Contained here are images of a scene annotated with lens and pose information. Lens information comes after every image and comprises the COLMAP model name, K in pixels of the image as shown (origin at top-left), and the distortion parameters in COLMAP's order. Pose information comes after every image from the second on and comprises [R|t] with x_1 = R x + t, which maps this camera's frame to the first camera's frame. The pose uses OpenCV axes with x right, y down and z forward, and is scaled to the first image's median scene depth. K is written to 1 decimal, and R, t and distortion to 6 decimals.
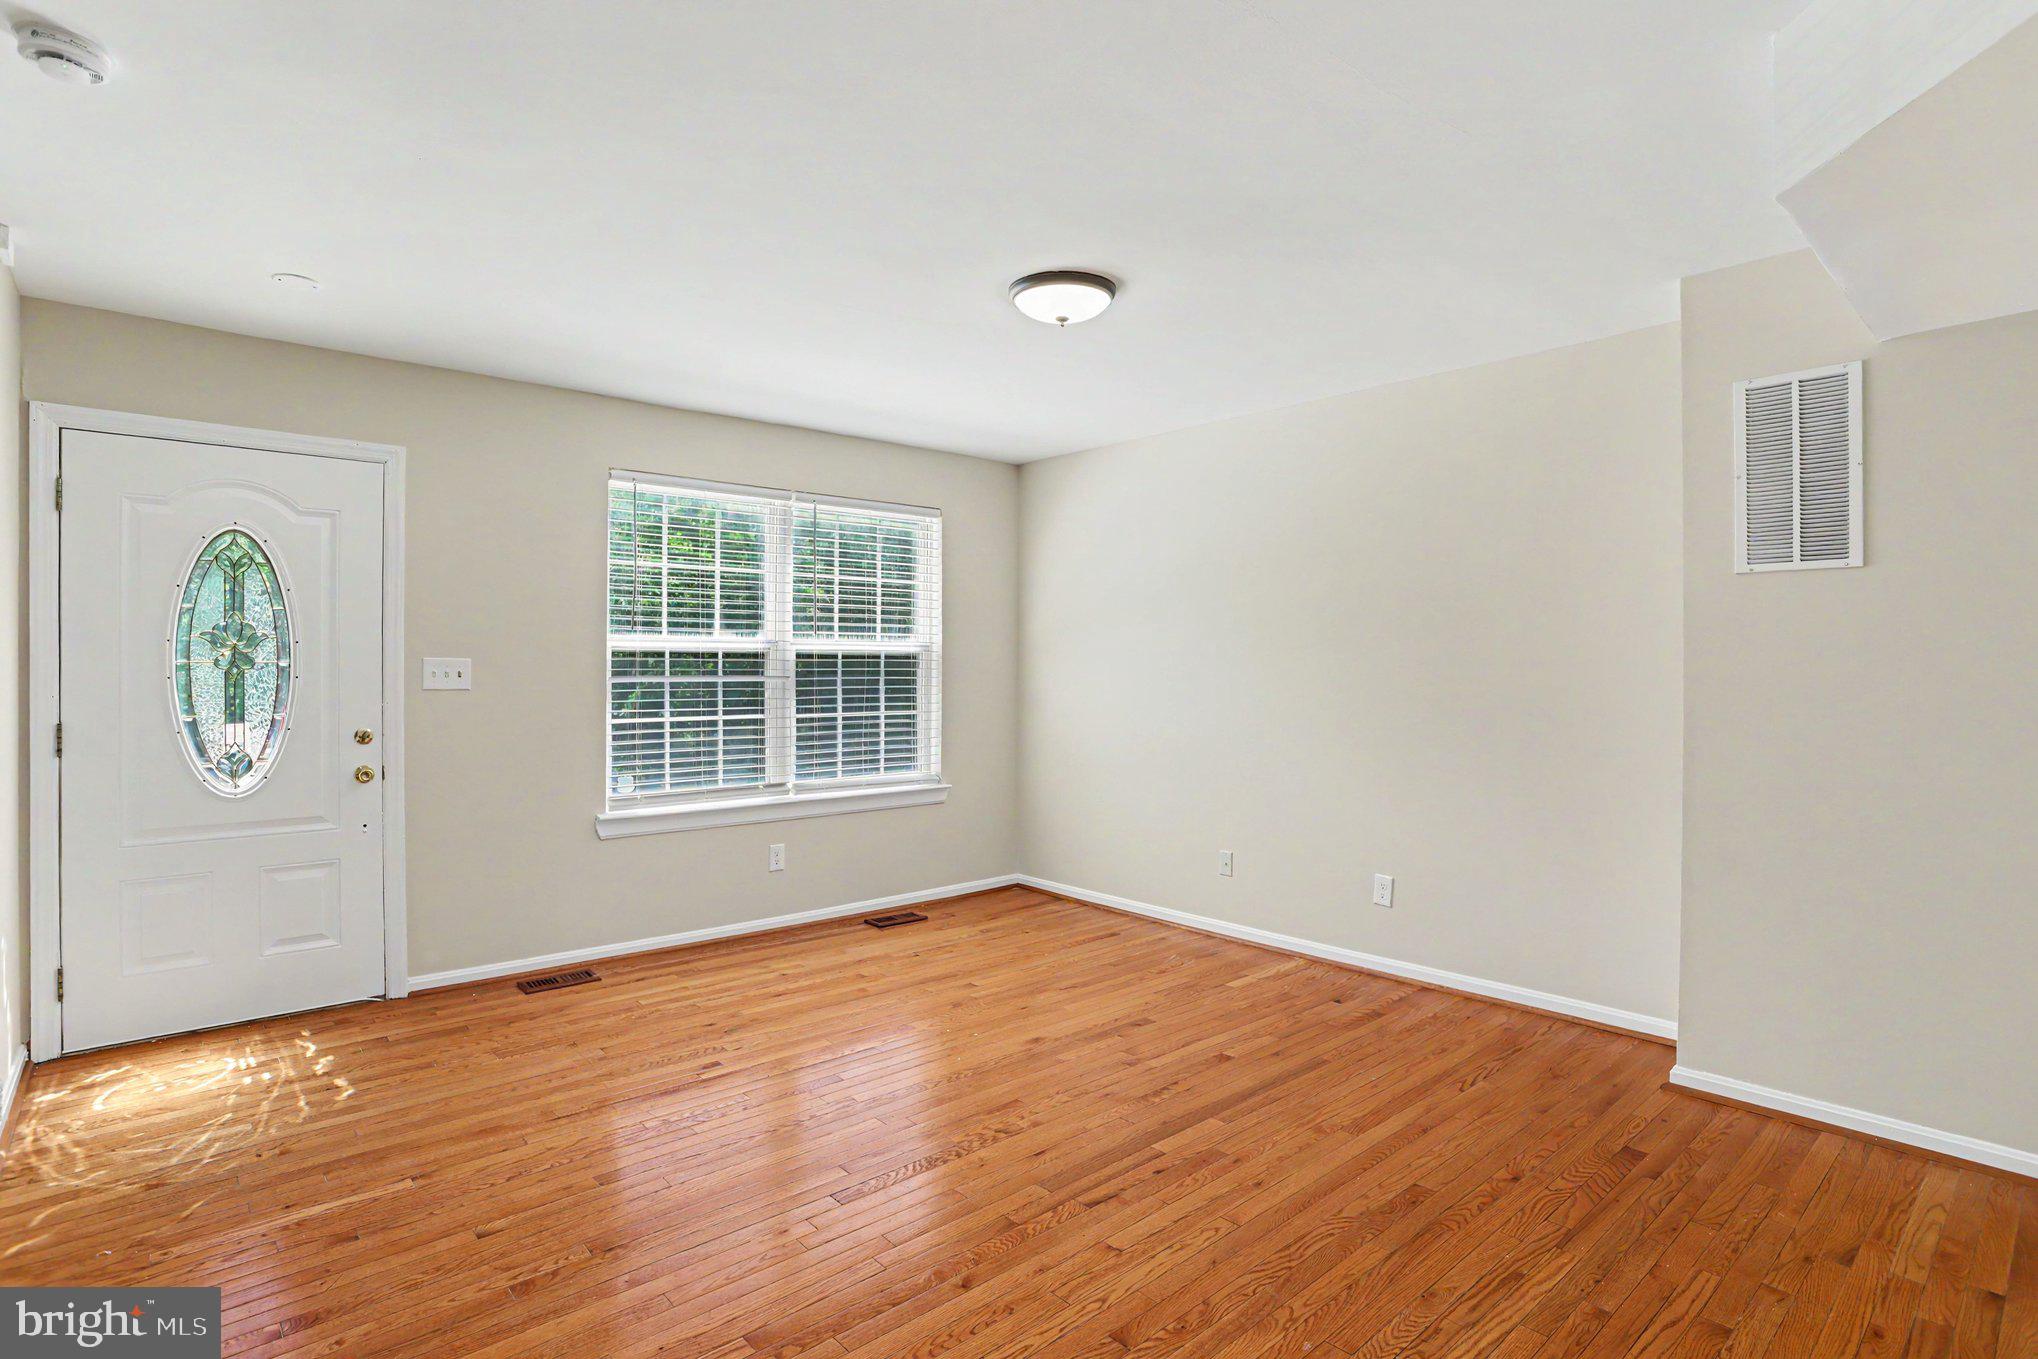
lens RADIAL K [[1009.5, 0, 1036.0], [0, 1009.5, 651.3], [0, 0, 1]] dist [-0.072632, 0.029668]
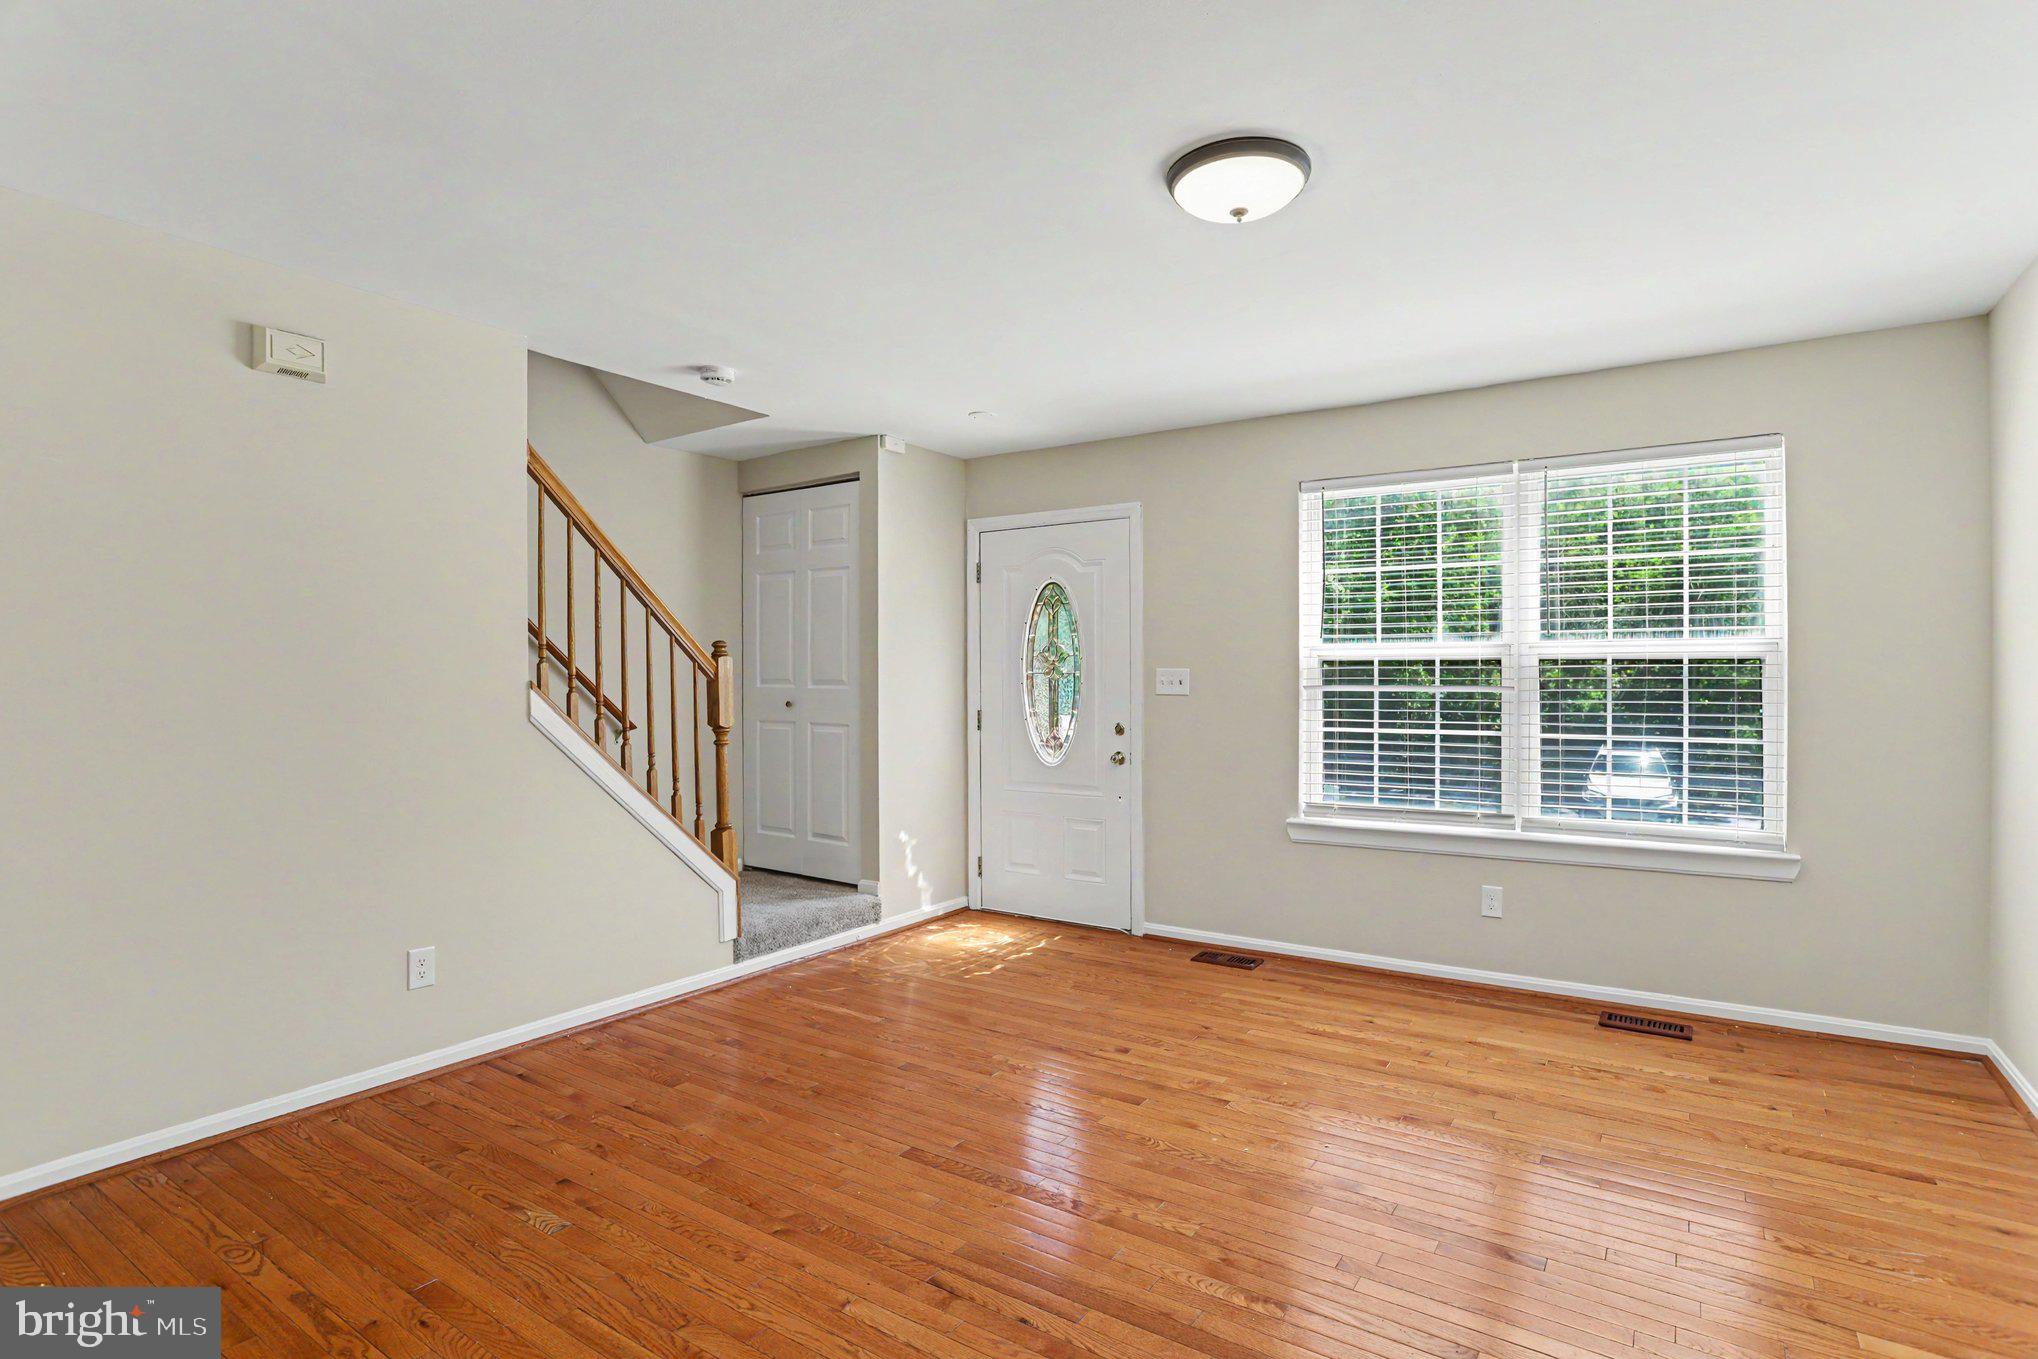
lens RADIAL K [[1014.6, 0, 1043.4], [0, 1014.6, 675.2], [0, 0, 1]] dist [-0.076204, 0.031763]
pose [[0.258385, -0.000889, -0.966042, 0.515482], [0.015899, 0.999868, 0.003333, 0.007573], [0.965911, -0.016220, 0.258365, 0.480046]]
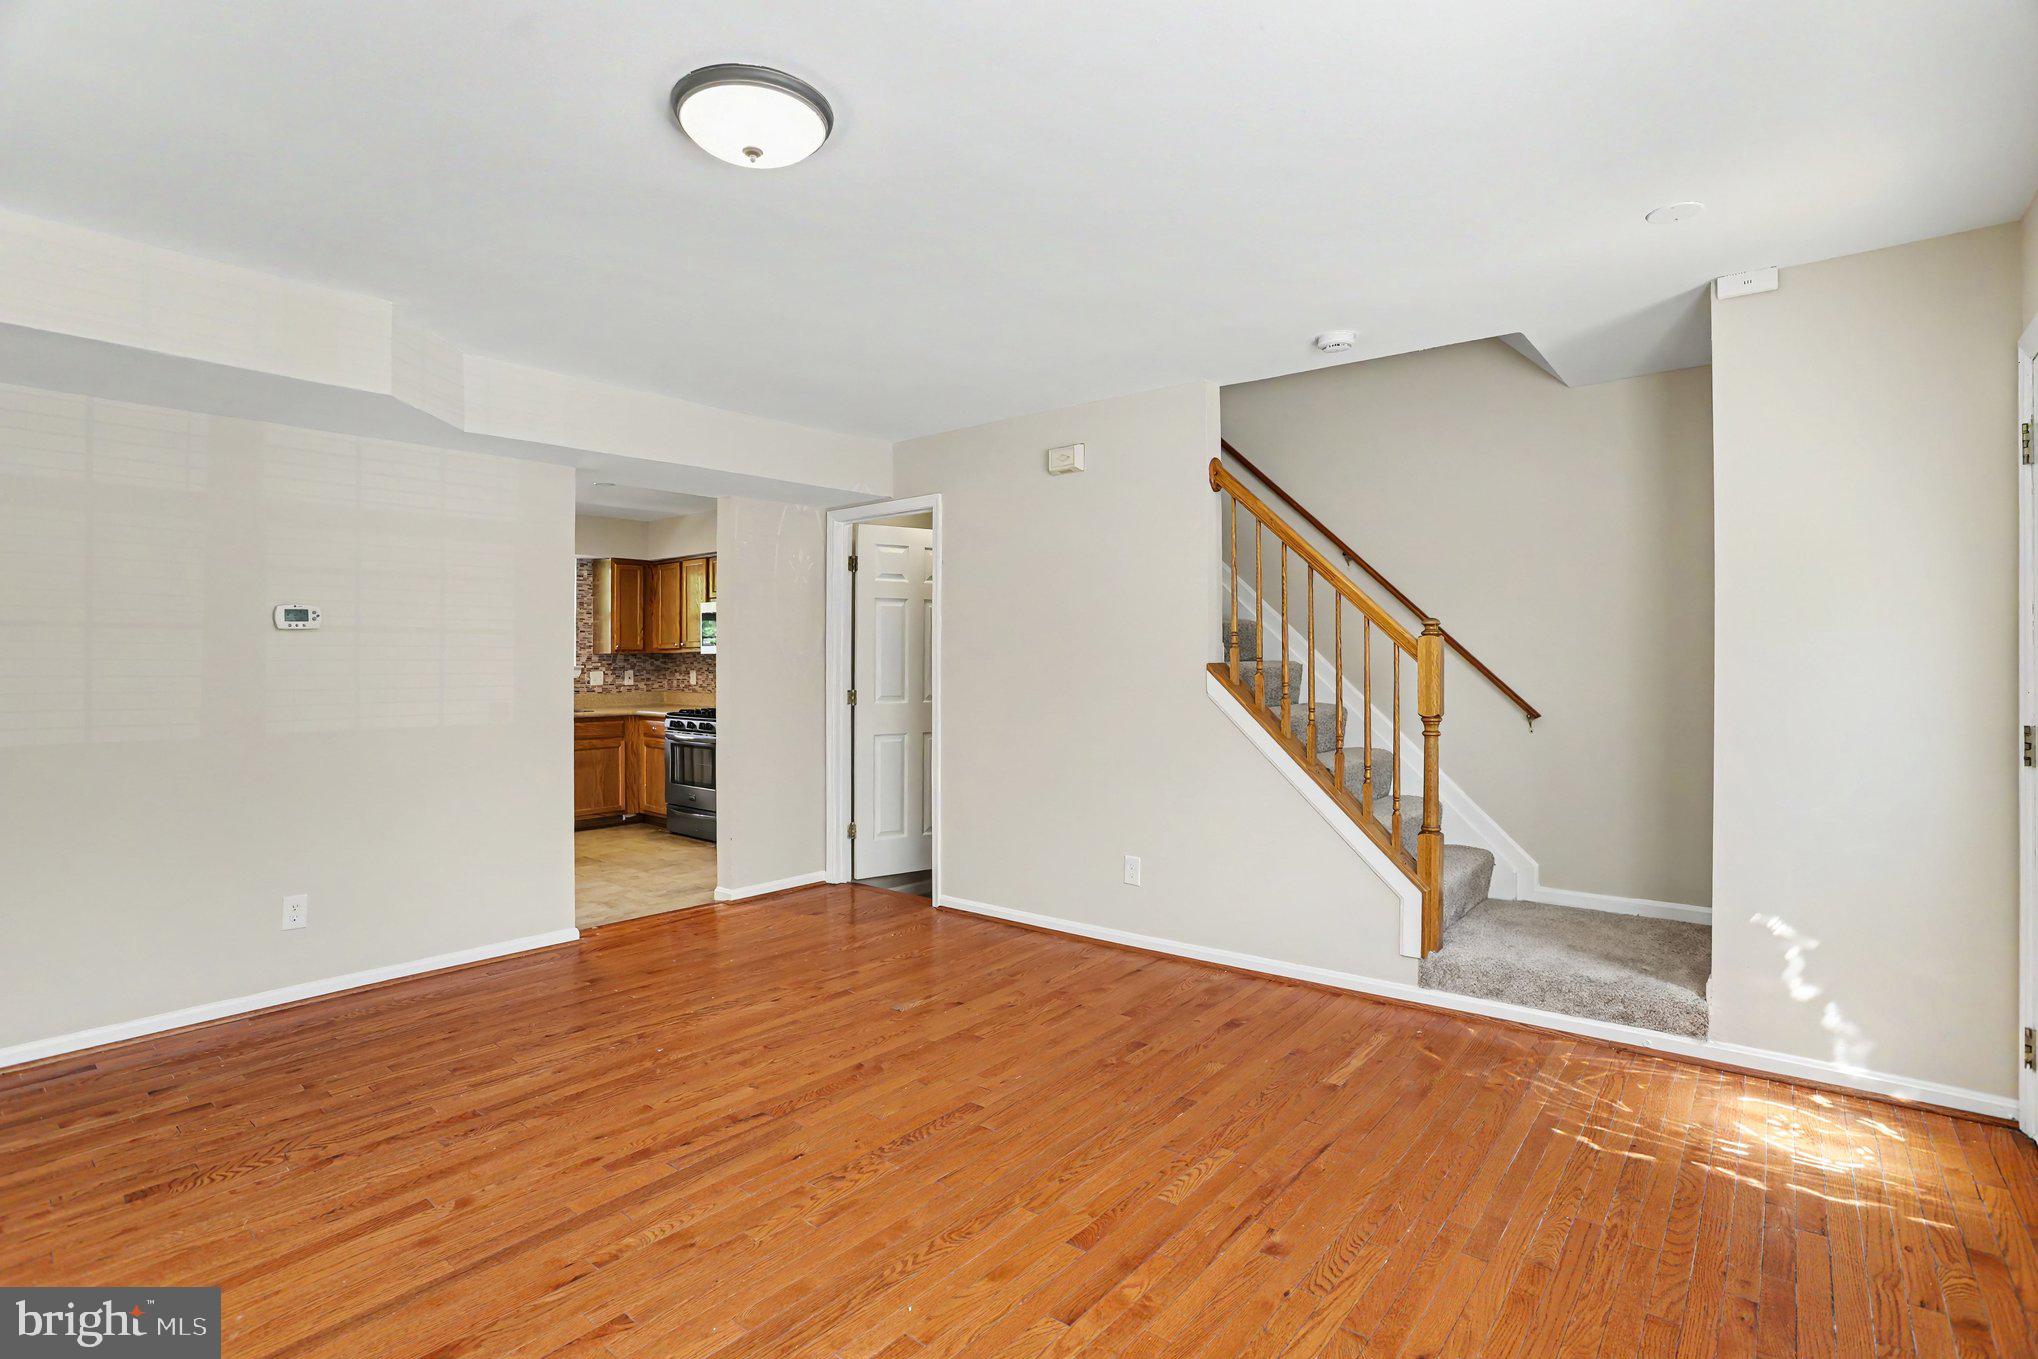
lens RADIAL K [[1014.6, 0, 1043.4], [0, 1014.6, 675.2], [0, 0, 1]] dist [-0.076204, 0.031763]
pose [[-0.987116, 0.003859, -0.159960, -0.048708], [0.003725, 0.999992, 0.001138, 0.017551], [0.159963, 0.000528, -0.987123, 1.223803]]
